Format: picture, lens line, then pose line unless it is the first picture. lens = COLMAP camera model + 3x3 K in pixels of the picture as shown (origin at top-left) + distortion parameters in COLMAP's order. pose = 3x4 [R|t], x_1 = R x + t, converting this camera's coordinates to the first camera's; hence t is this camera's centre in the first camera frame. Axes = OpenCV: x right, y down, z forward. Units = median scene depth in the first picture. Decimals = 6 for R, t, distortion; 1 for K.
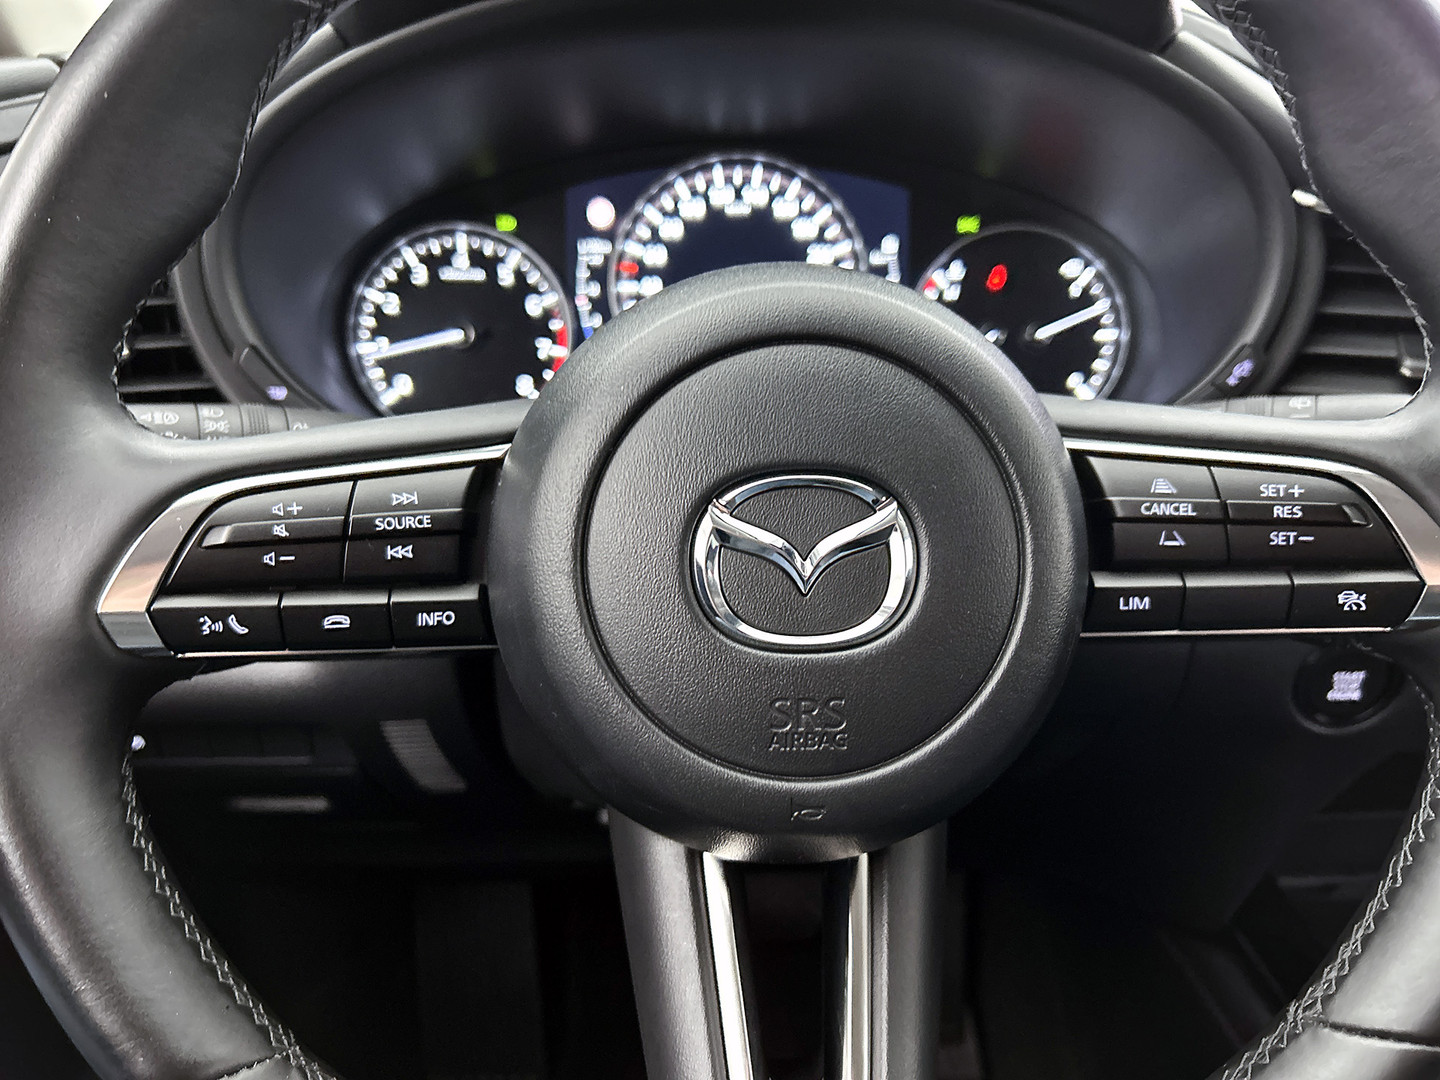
lens RADIAL K [[1091.3, 0, 720.0], [0, 1091.3, 540.0], [0, 0, 1]] dist [0.033238, -0.002863]
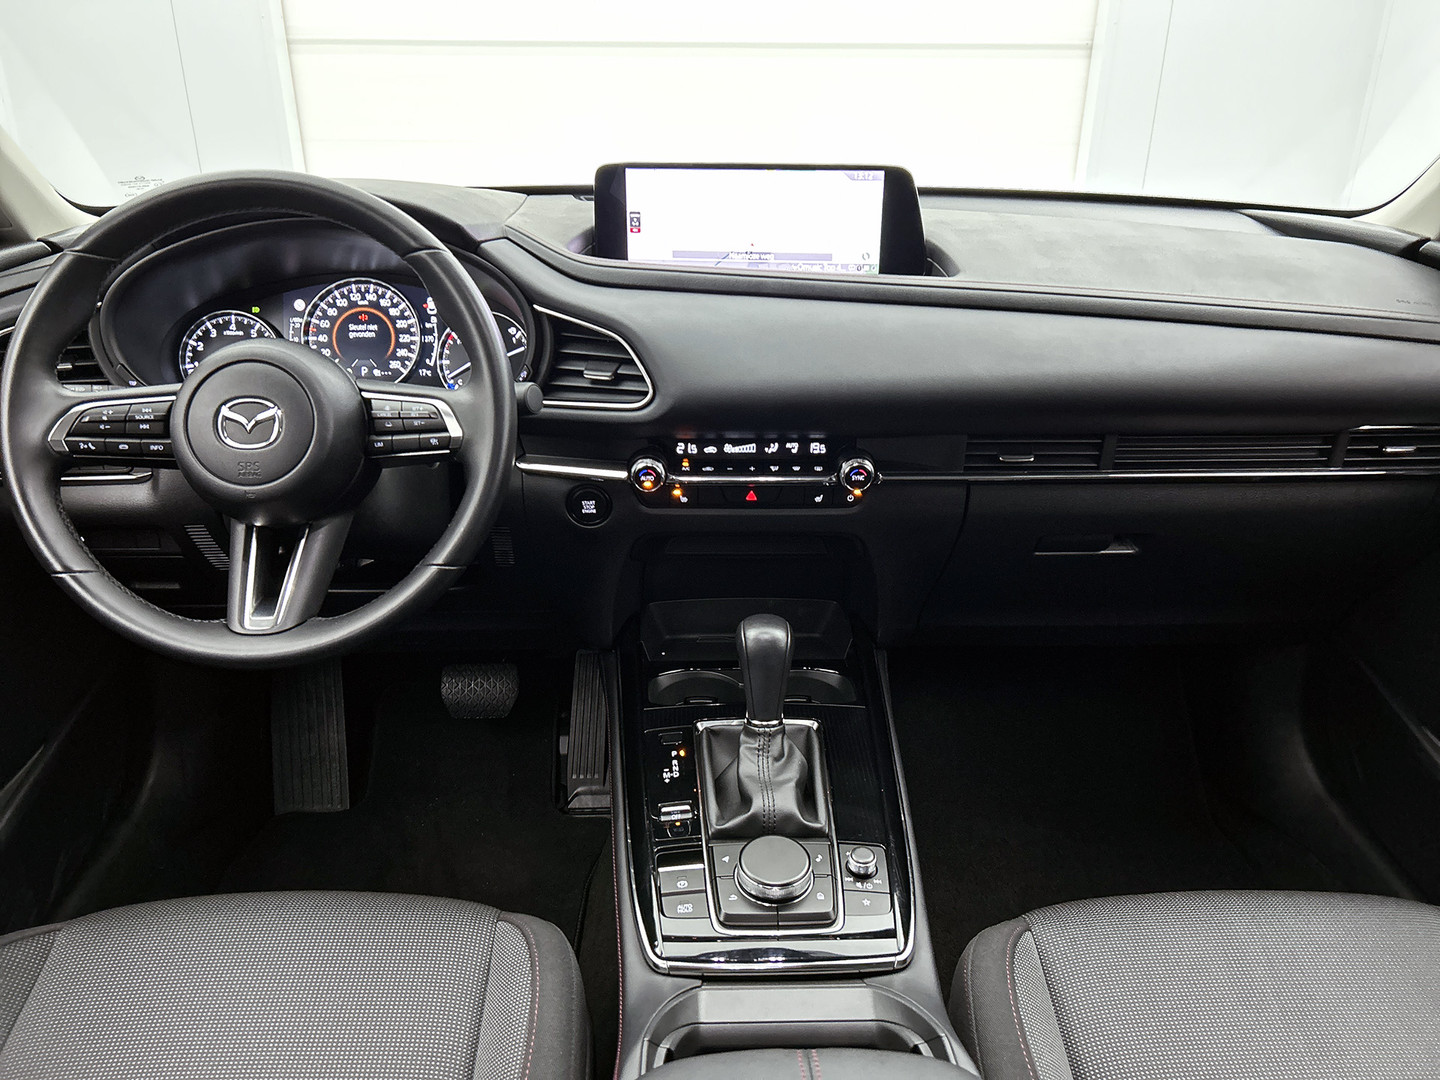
lens RADIAL K [[1084.5, 0, 720.0], [0, 1084.5, 540.0], [0, 0, 1]] dist [0.003219, 0.093419]
pose [[0.999912, 0.000295, -0.013233, 0.785028], [-0.000542, 0.999826, -0.018637, 0.218841], [0.013225, 0.018642, 0.999739, -1.194813]]
